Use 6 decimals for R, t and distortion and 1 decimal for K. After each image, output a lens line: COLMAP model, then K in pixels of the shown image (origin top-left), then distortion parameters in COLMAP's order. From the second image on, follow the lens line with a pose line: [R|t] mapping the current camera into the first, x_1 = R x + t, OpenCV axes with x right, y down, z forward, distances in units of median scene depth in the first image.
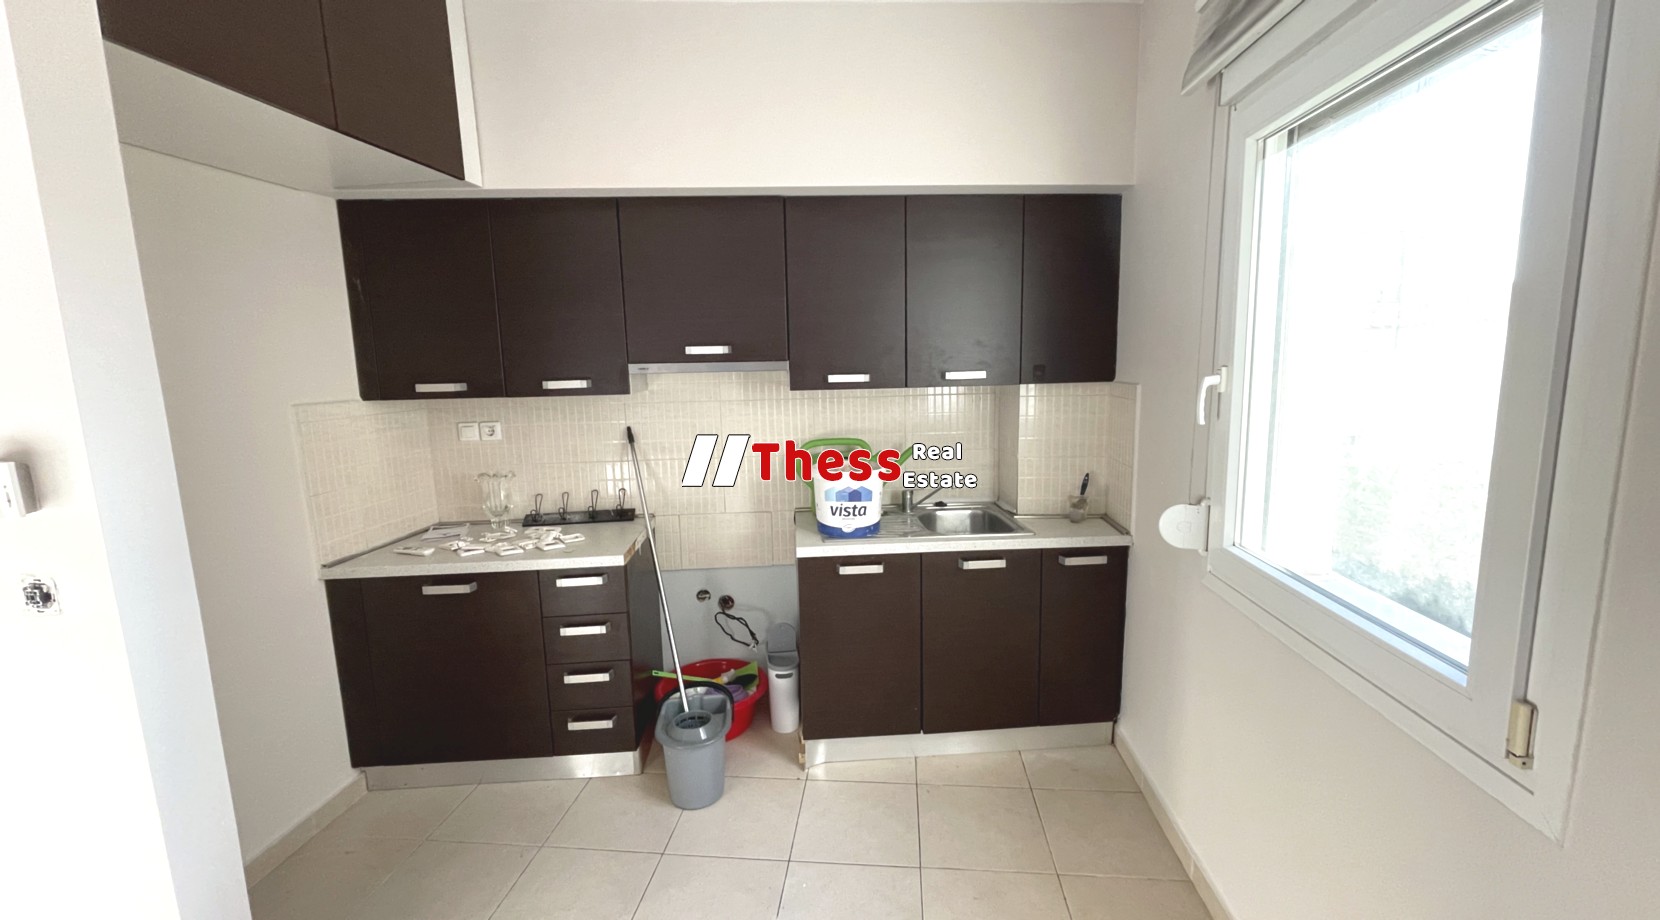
lens RADIAL K [[671.4, 0, 828.8], [0, 671.4, 454.9], [0, 0, 1]] dist [-0.000585, -0.000382]
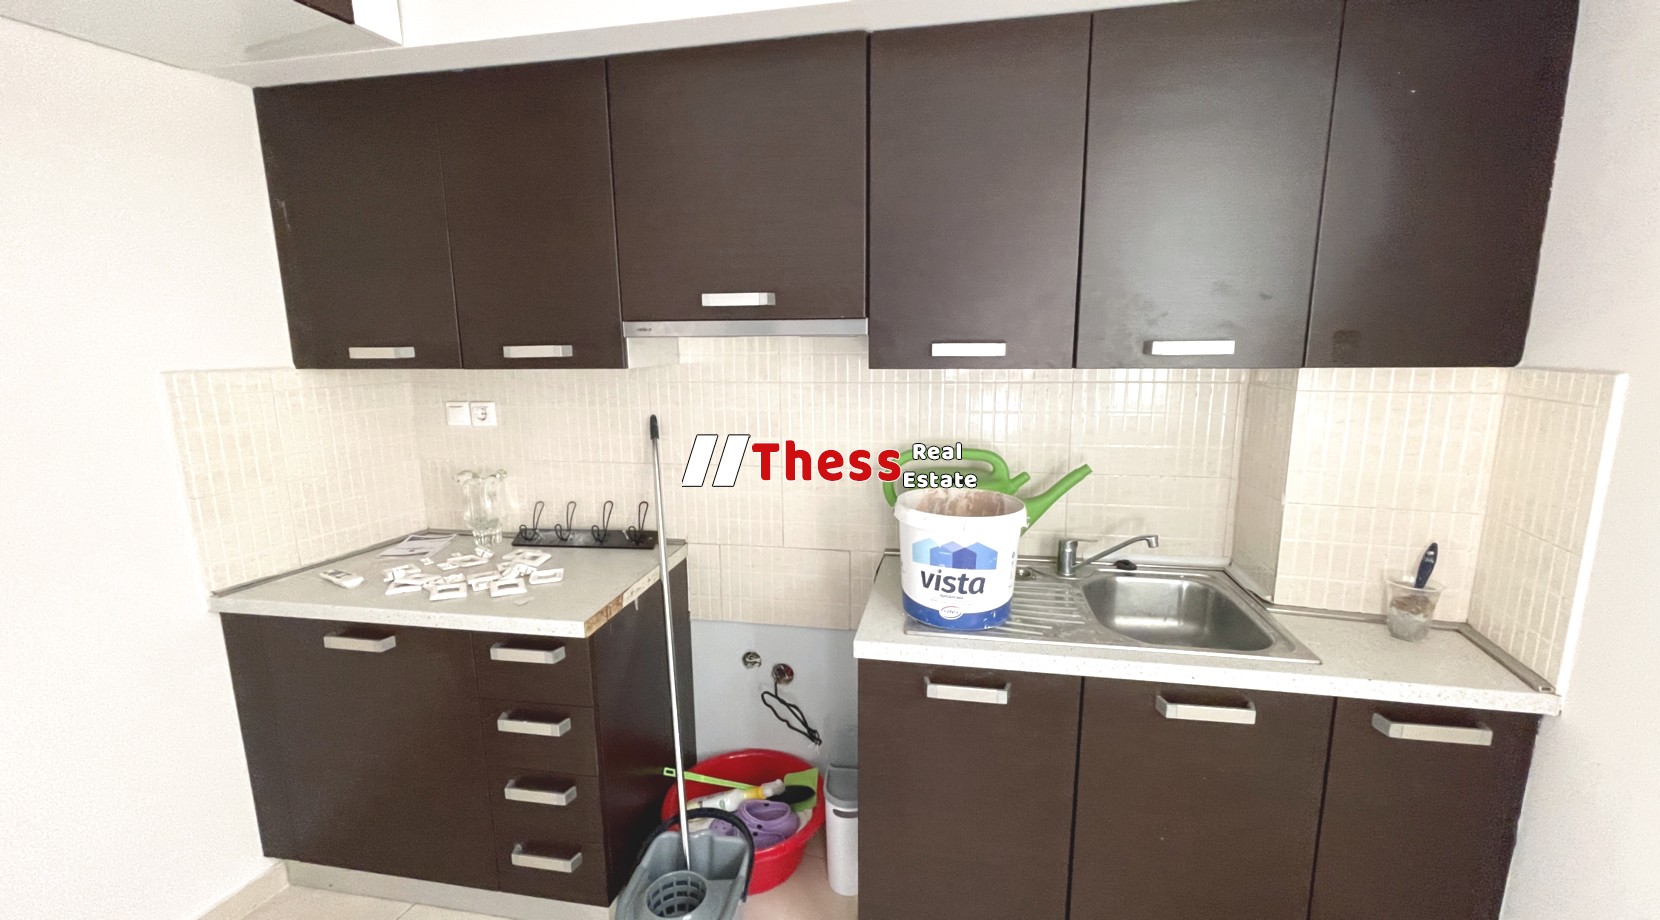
lens RADIAL K [[671.4, 0, 828.8], [0, 671.4, 454.9], [0, 0, 1]] dist [-0.000585, -0.000382]
pose [[0.968631, 0.055301, -0.242271, 0.058924], [-0.047691, 0.998170, 0.037169, -0.040586], [0.243883, -0.024449, 0.969496, 0.416050]]
